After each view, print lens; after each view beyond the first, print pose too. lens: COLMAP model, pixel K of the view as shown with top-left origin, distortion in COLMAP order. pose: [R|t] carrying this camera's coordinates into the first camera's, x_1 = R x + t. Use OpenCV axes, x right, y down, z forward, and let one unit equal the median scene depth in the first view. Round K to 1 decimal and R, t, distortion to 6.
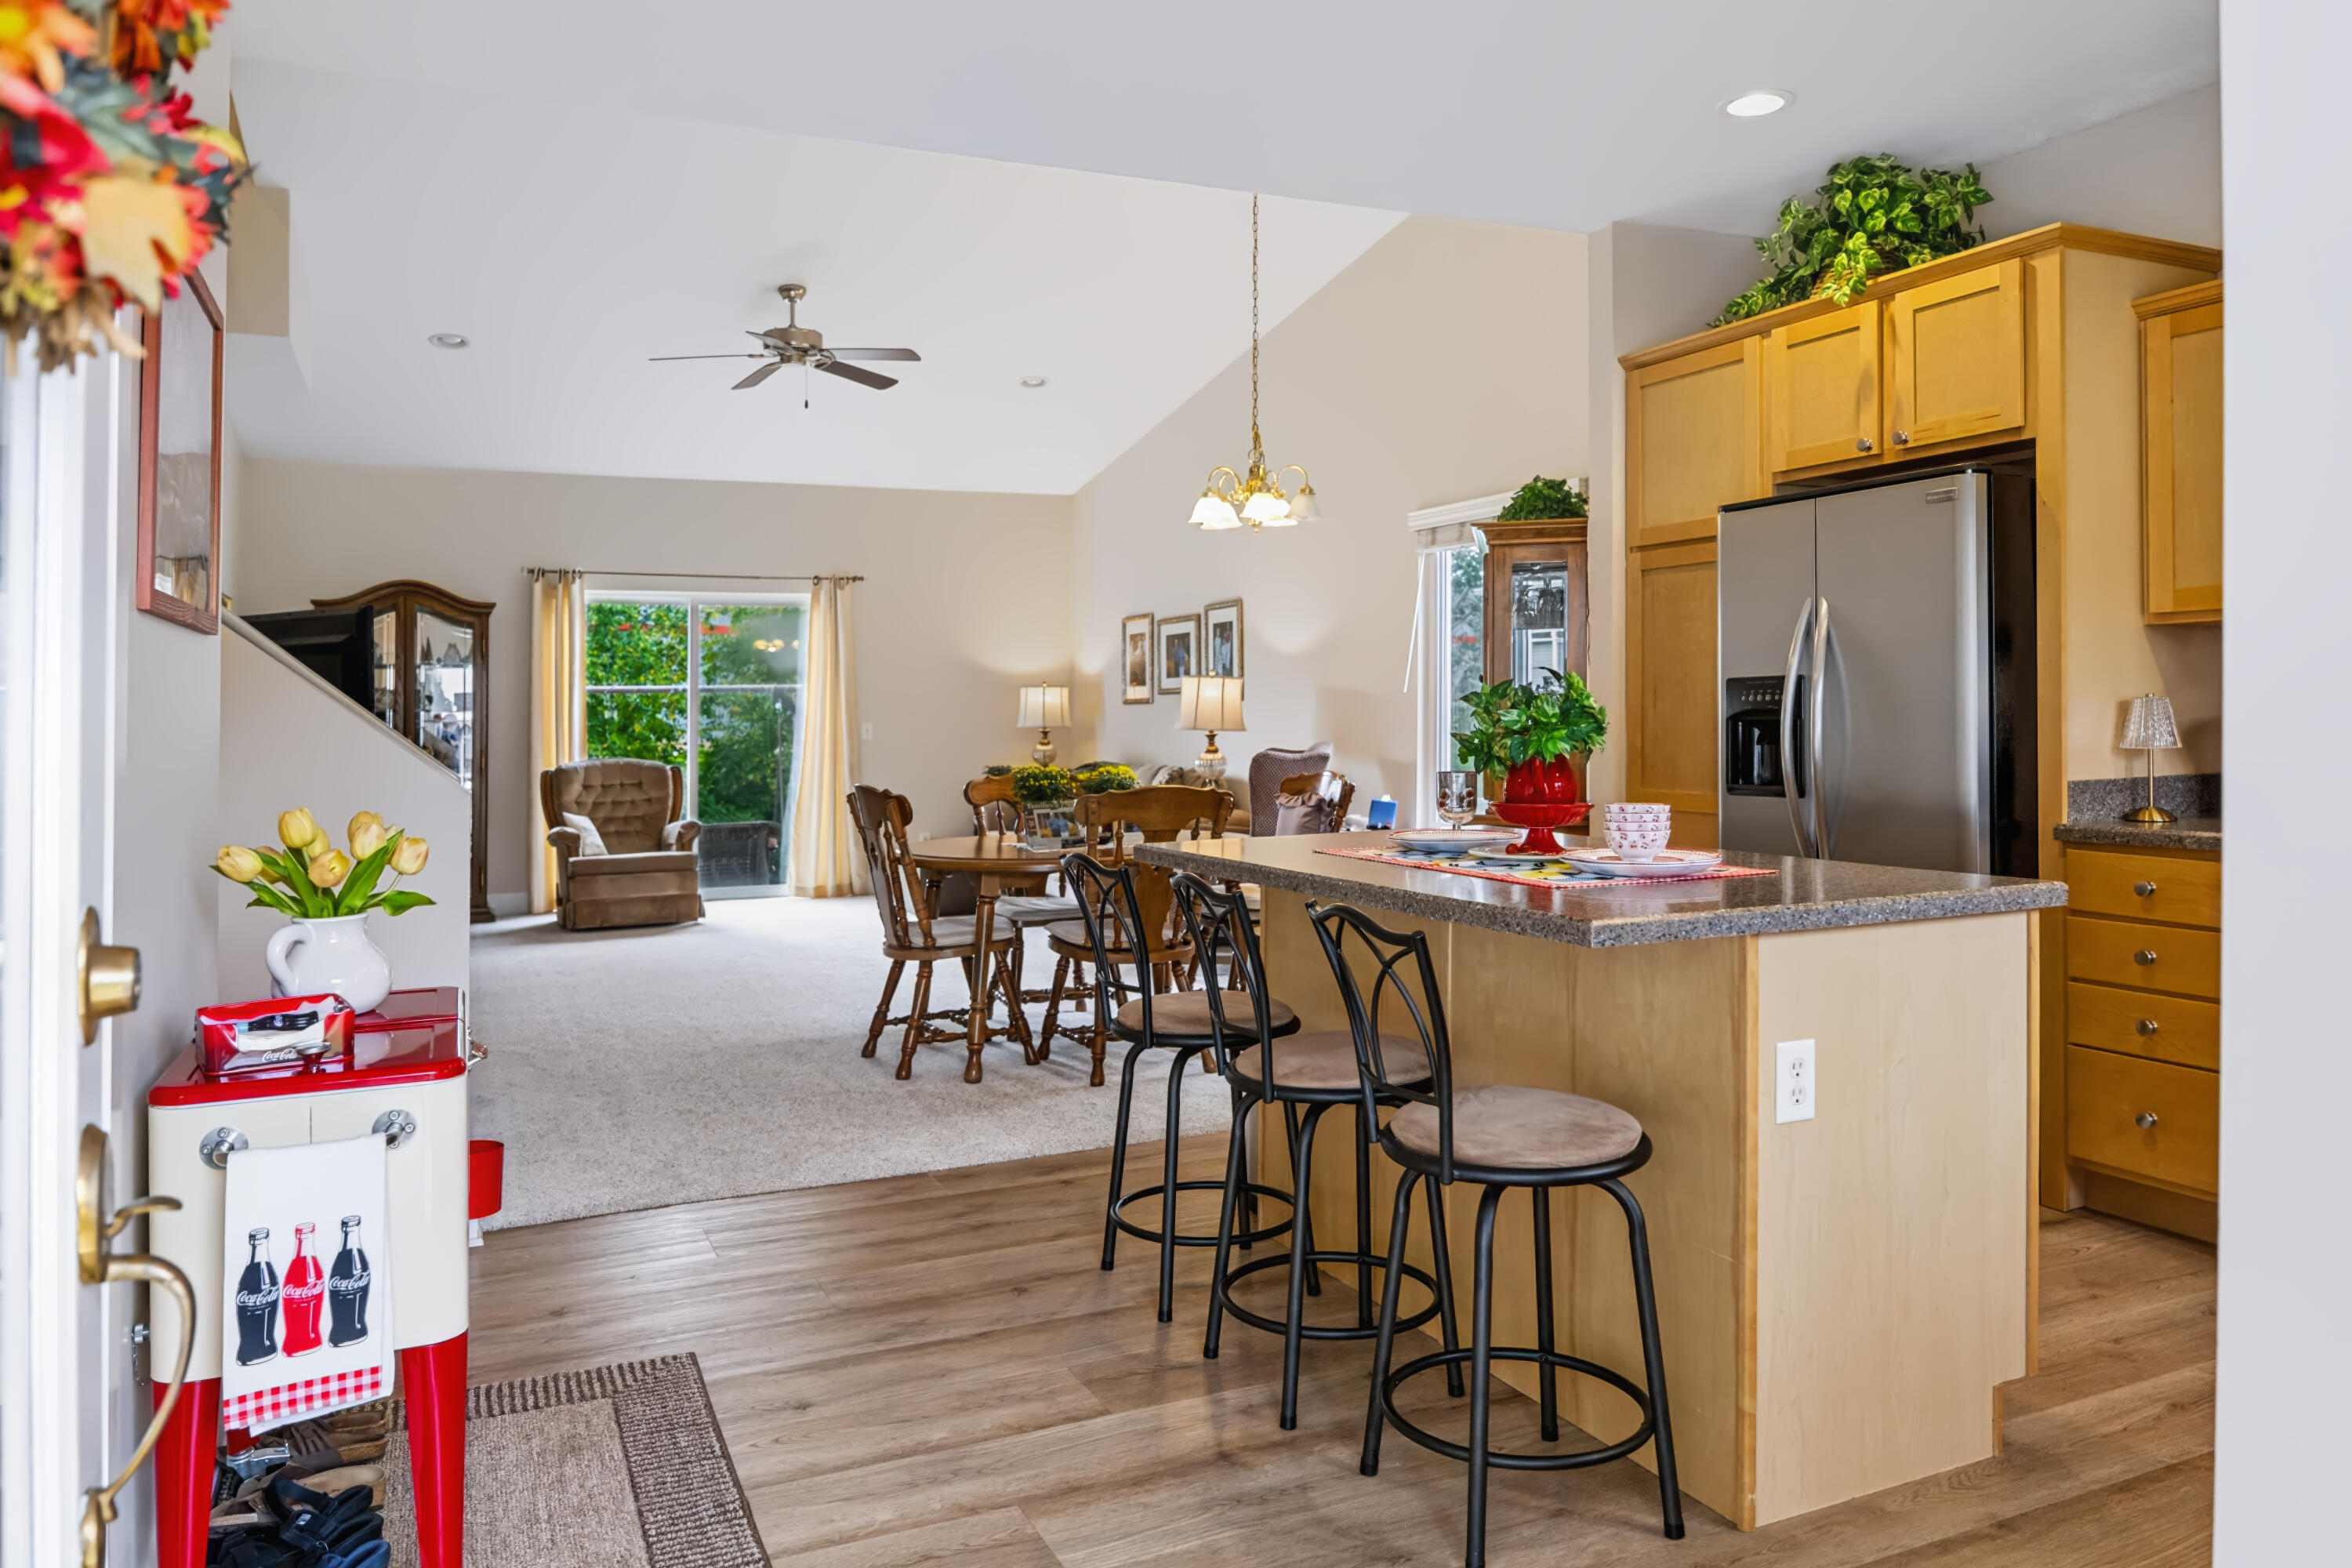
lens RADIAL K [[1610.1, 0, 1182.3], [0, 1610.1, 694.6], [0, 0, 1]] dist [-0.009449, -0.003946]
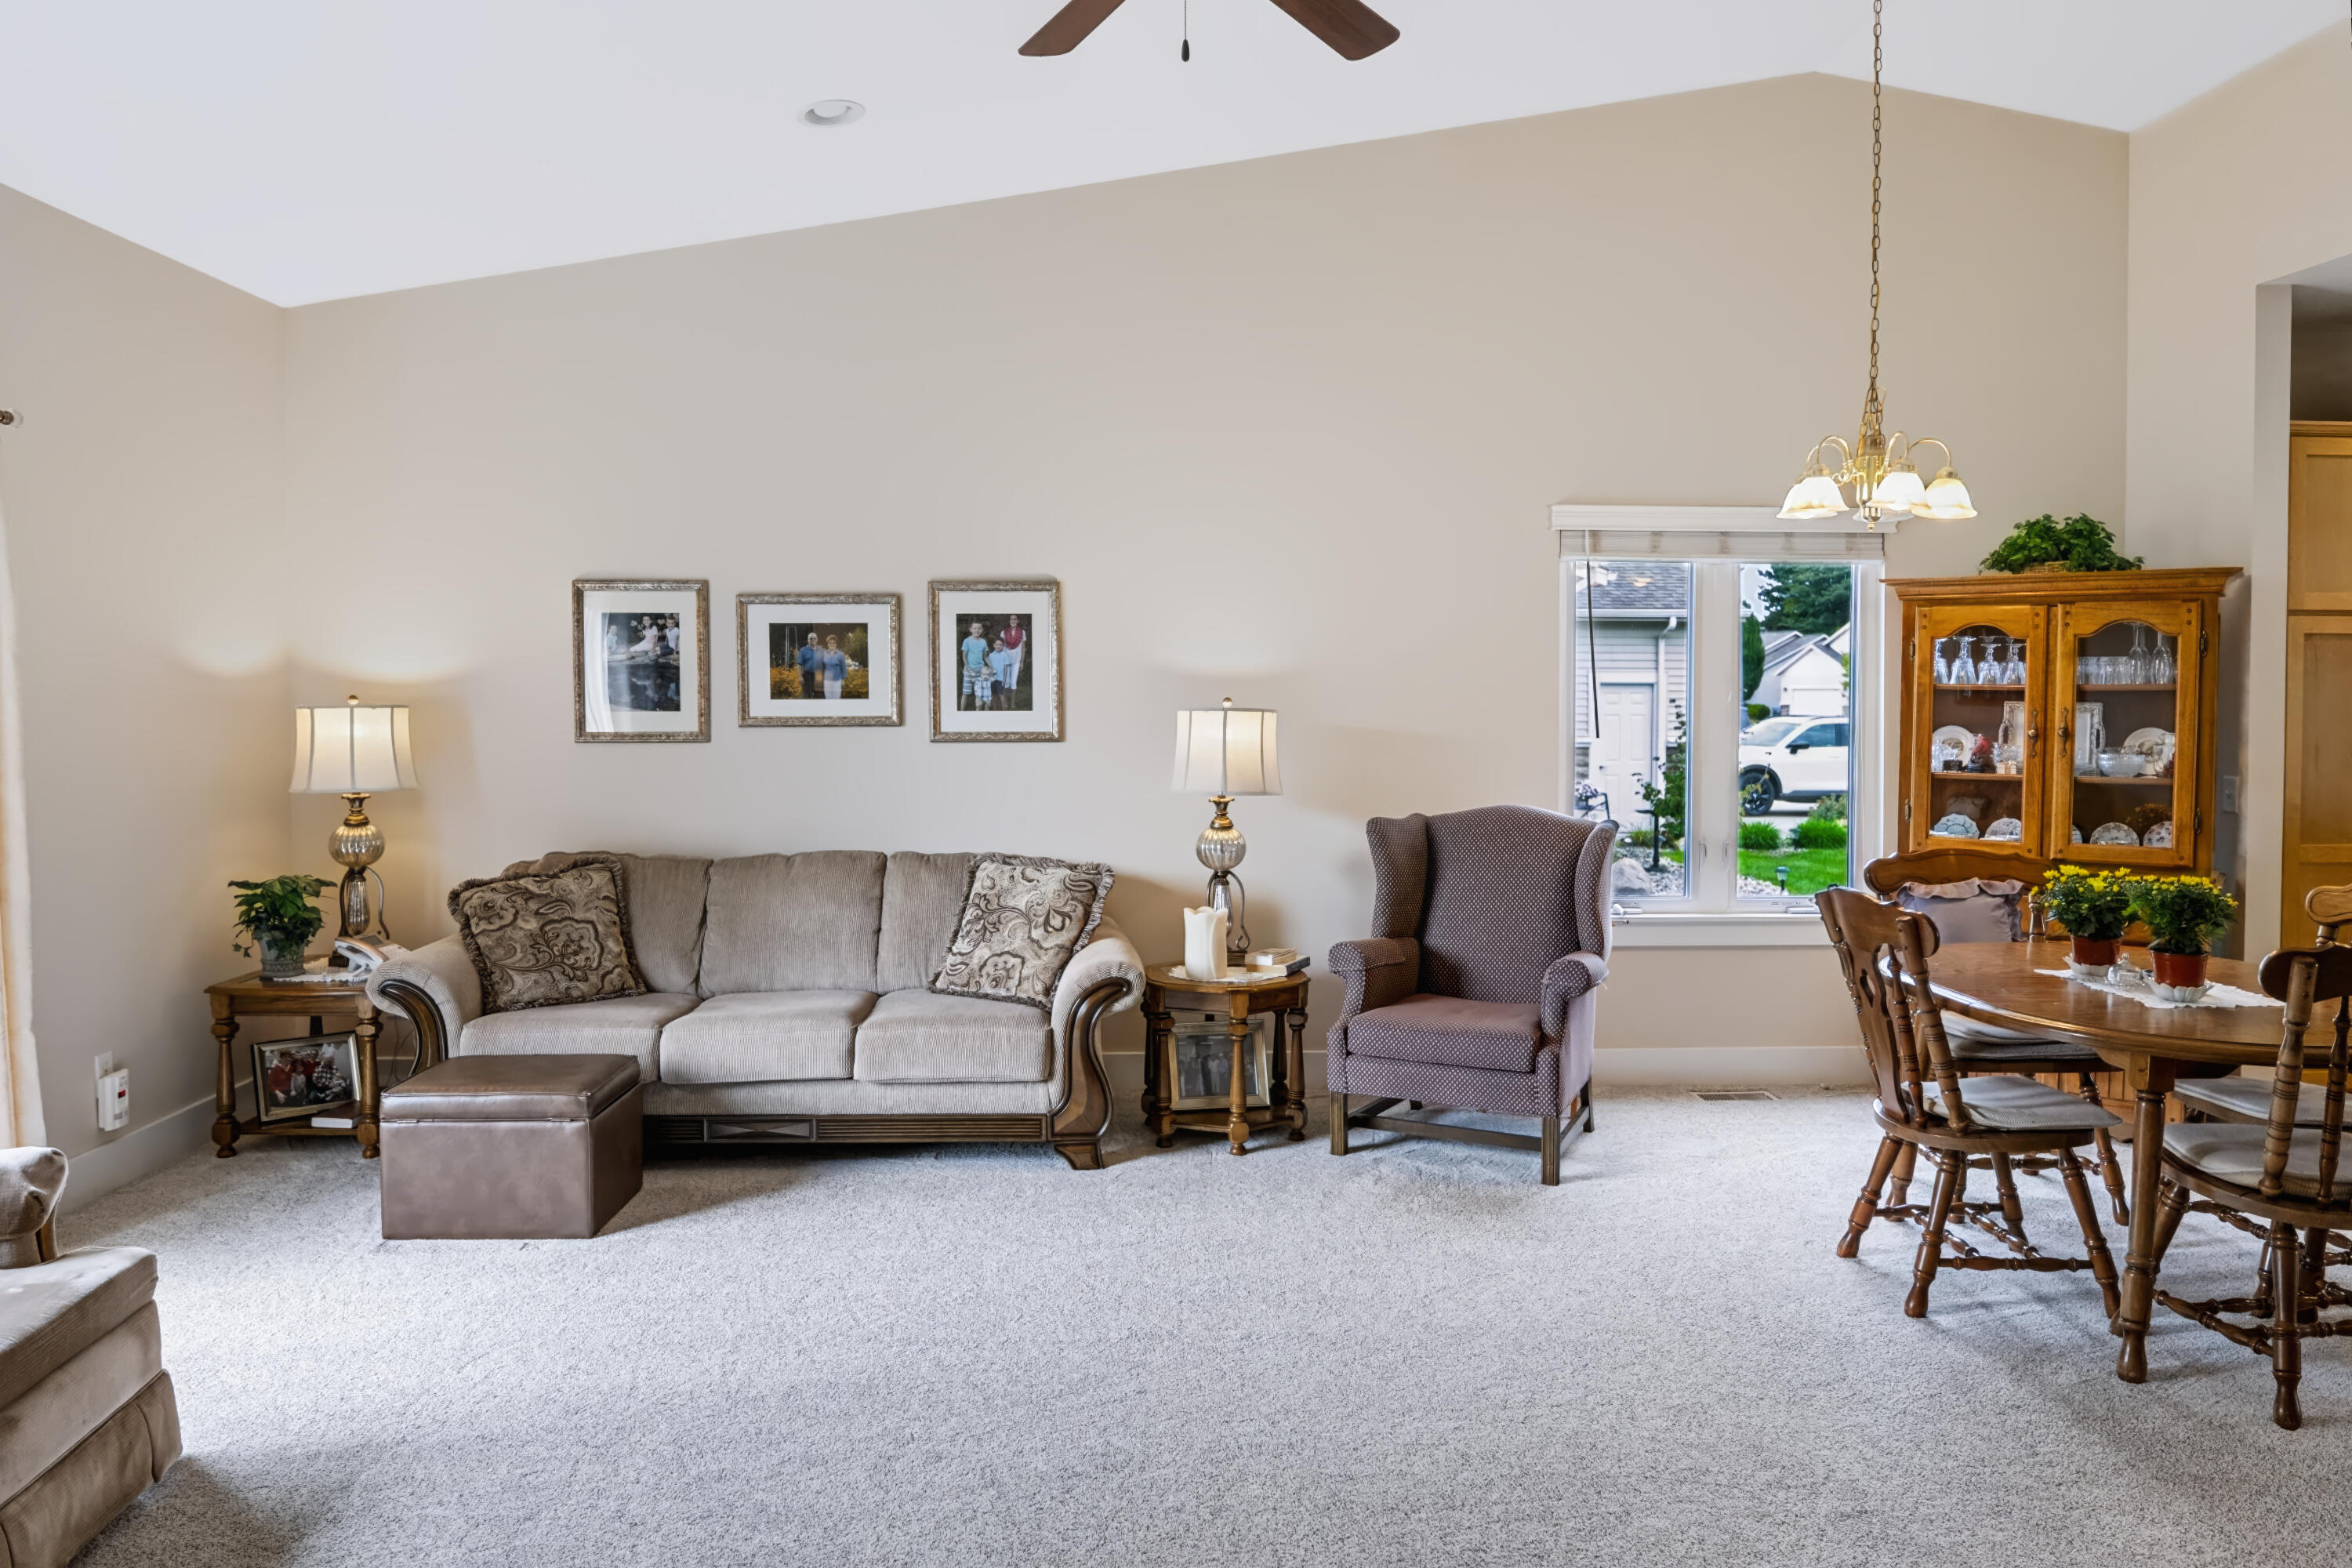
lens RADIAL K [[1565.3, 0, 1175.8], [0, 1565.3, 733.6], [0, 0, 1]] dist [-0.003594, -0.001362]
pose [[0.381543, 0.007463, 0.924321, -0.987580], [-0.019112, 0.999817, -0.000183, -0.001250], [-0.924154, -0.017596, 0.381615, 1.410239]]
